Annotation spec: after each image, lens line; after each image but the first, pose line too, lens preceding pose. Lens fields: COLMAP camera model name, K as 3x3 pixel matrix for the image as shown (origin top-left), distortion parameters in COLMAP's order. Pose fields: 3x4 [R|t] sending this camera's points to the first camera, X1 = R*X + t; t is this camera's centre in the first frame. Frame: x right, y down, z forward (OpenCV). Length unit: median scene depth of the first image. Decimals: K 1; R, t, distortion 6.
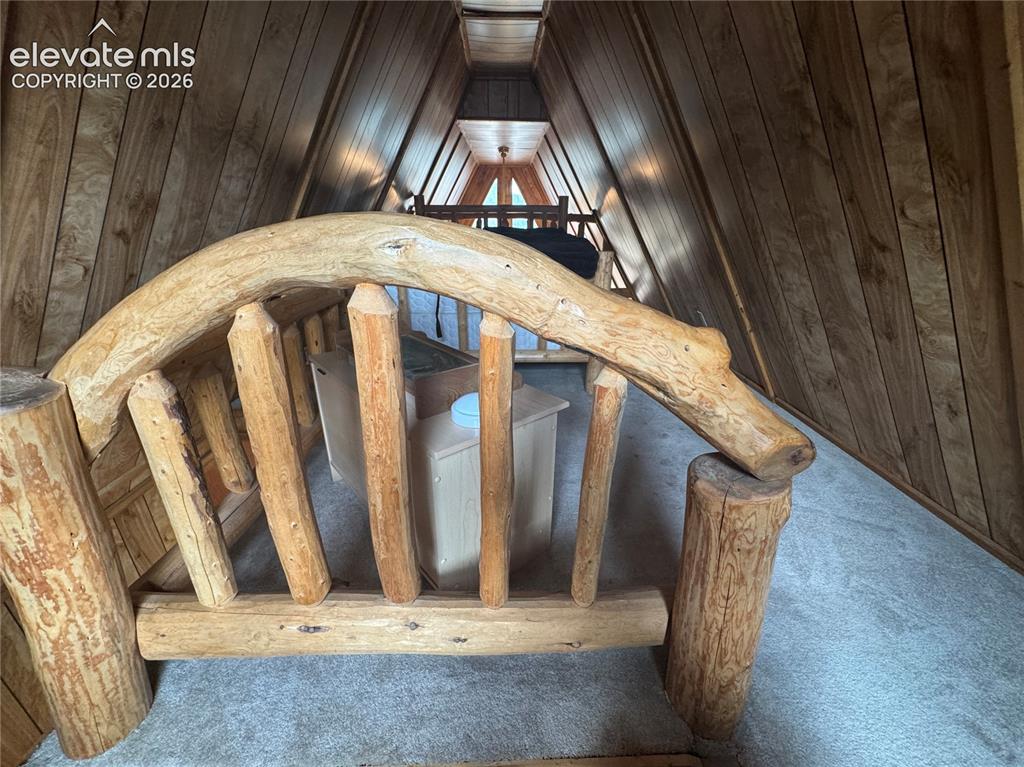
lens RADIAL K [[409.3, 0, 511.4], [0, 409.3, 382.0], [0, 0, 1]] dist [-0.003329, 0.000395]
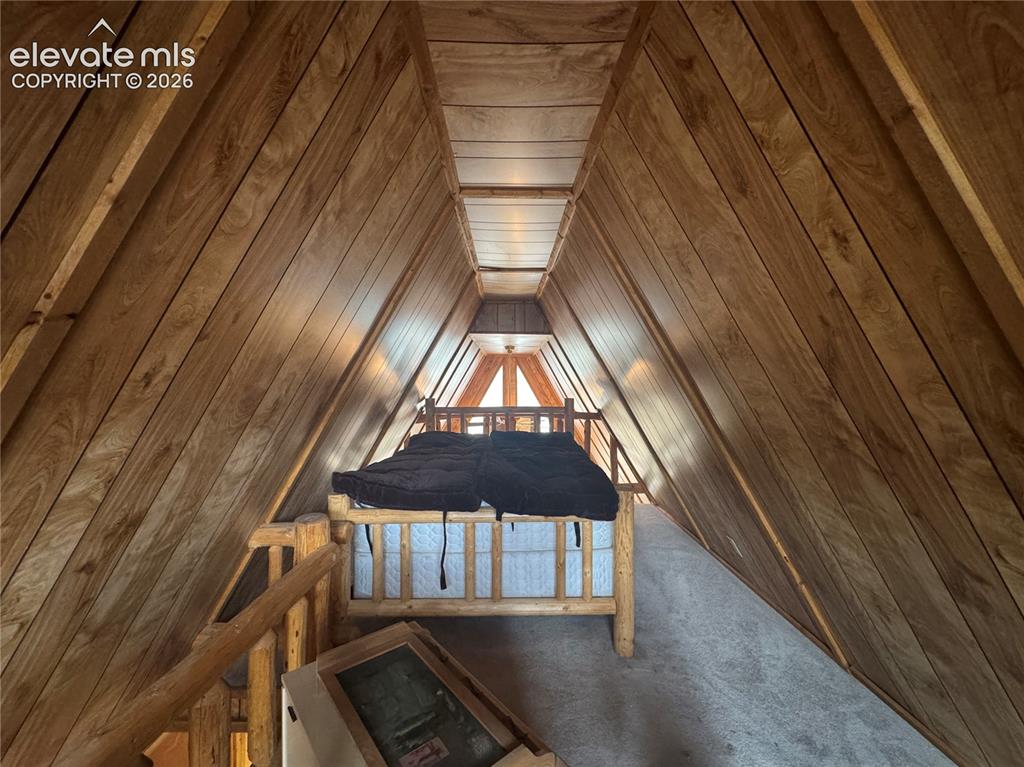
lens RADIAL K [[409.3, 0, 510.7], [0, 409.3, 385.0], [0, 0, 1]] dist [-0.003329, 0.000395]
pose [[0.999965, -0.004845, -0.006781, -0.020932], [0.002038, 0.931076, -0.364820, -0.170220], [0.008081, 0.364793, 0.931054, 0.026807]]
